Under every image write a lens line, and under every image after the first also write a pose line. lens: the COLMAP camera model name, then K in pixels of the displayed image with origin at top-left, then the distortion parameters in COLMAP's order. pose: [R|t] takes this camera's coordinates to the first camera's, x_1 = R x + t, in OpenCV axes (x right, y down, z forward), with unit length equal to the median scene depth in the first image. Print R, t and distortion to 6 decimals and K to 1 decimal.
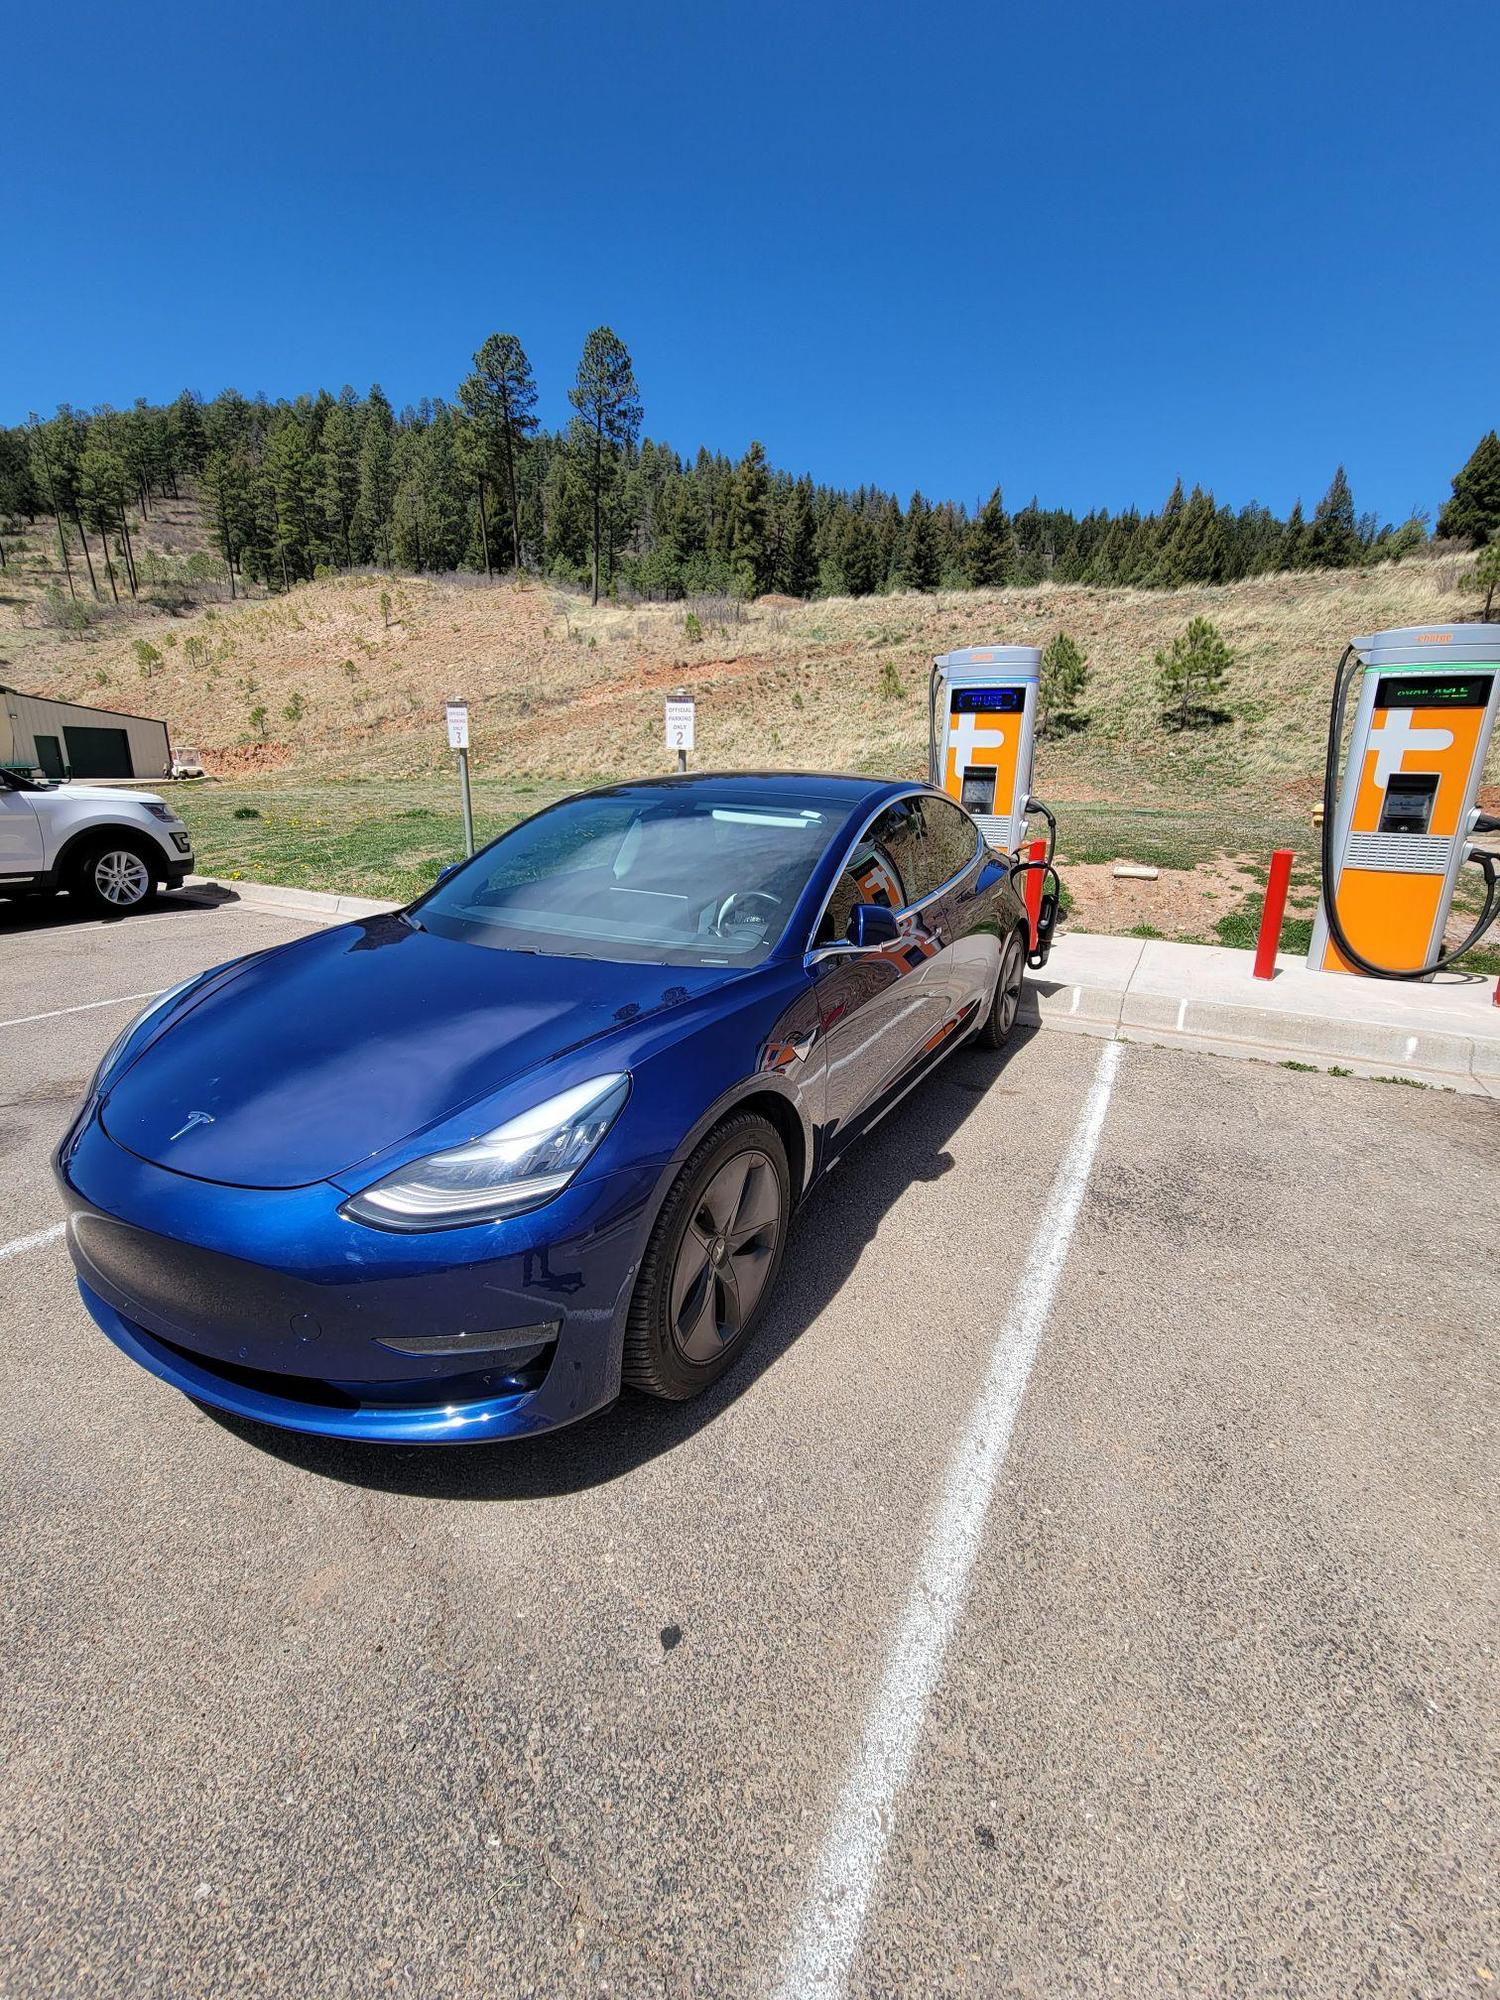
lens RADIAL K [[833.2, 0, 750.0], [0, 833.2, 1000.0], [0, 0, 1]] dist [-0.001217, 0.000002]
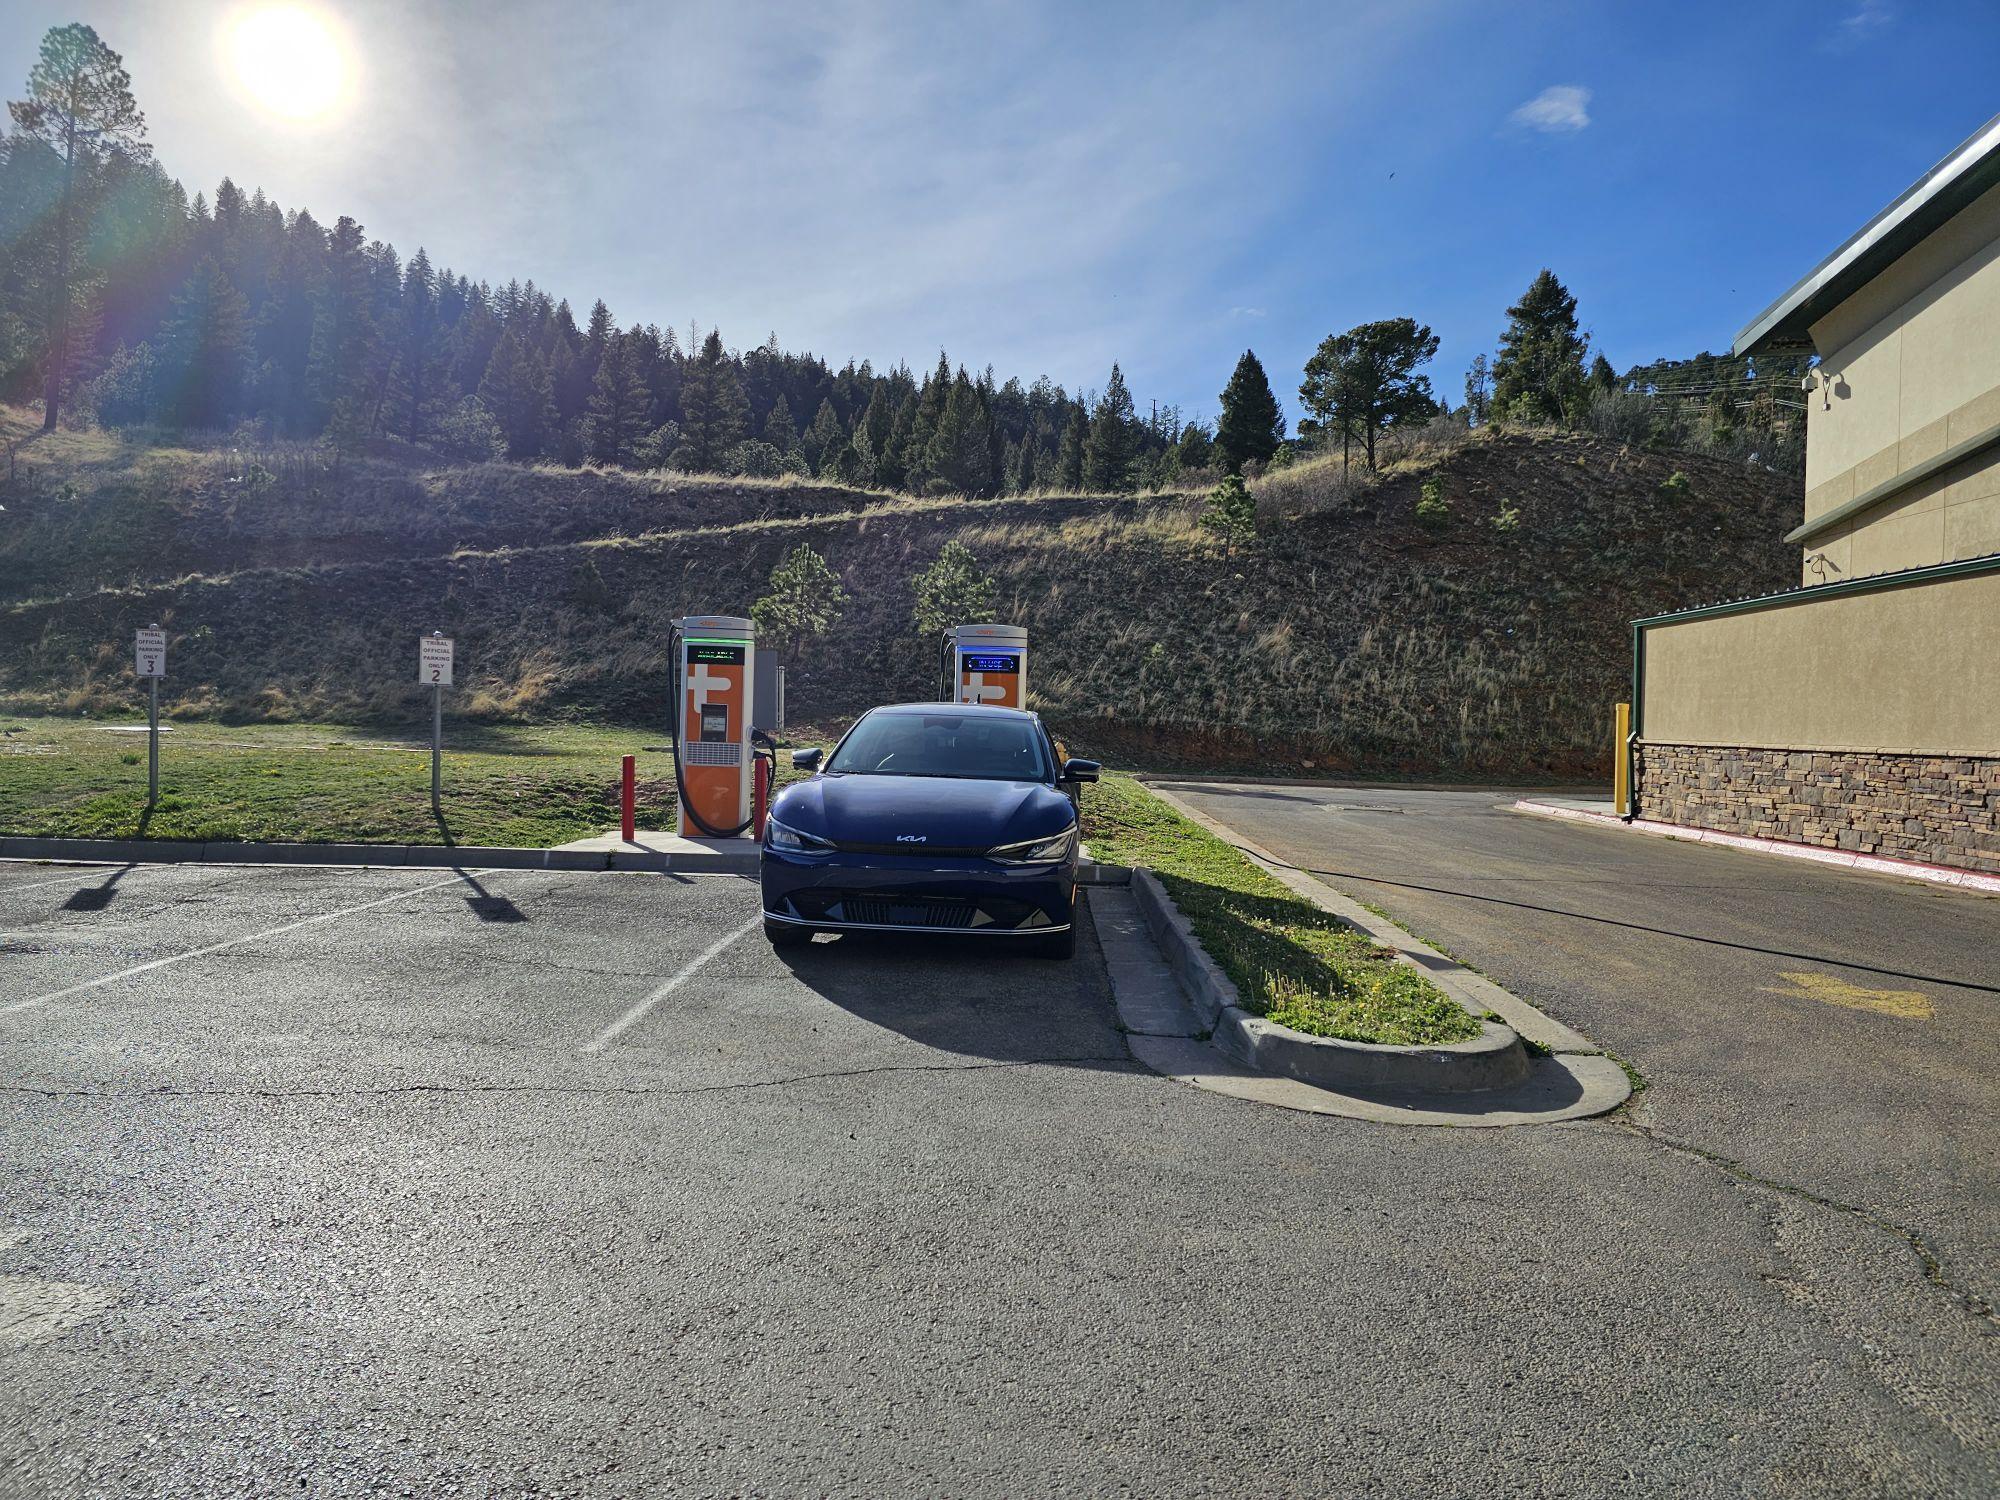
lens RADIAL K [[1417.0, 0, 1021.6], [0, 1417.0, 786.6], [0, 0, 1]] dist [0.076192, -0.054389]
pose [[0.893803, -0.014477, 0.448225, -0.039826], [0.108216, 0.976906, -0.184241, 0.041735], [-0.435207, 0.213181, 0.874728, -0.153661]]
